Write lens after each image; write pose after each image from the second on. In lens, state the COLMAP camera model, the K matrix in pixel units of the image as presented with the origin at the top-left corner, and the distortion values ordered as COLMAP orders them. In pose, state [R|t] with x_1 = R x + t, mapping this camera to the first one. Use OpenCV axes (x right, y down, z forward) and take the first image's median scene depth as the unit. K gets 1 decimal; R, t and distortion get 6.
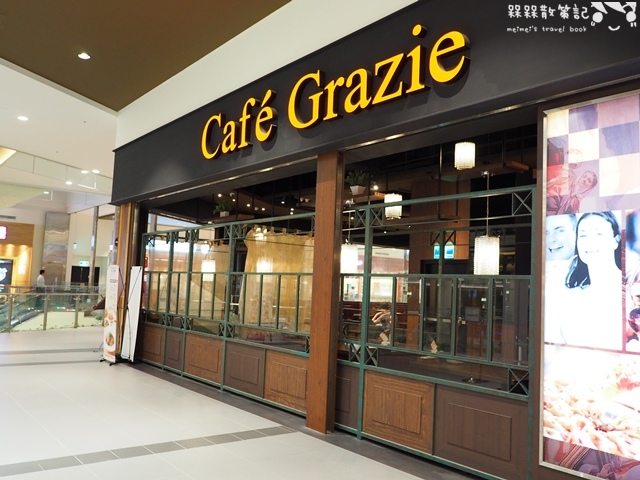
lens RADIAL K [[563.0, 0, 320.0], [0, 563.0, 240.0], [0, 0, 1]] dist [-0.003938, 0.002473]
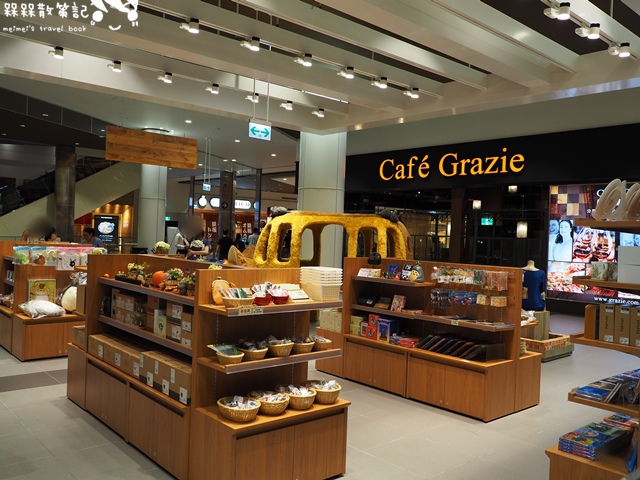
lens RADIAL K [[563.0, 0, 320.0], [0, 563.0, 240.0], [0, 0, 1]] dist [-0.003938, 0.002473]
pose [[0.999047, -0.008750, 0.042759, -0.753212], [0.004476, 0.995073, 0.099040, -0.186046], [-0.043415, -0.098754, 0.994164, -1.539679]]
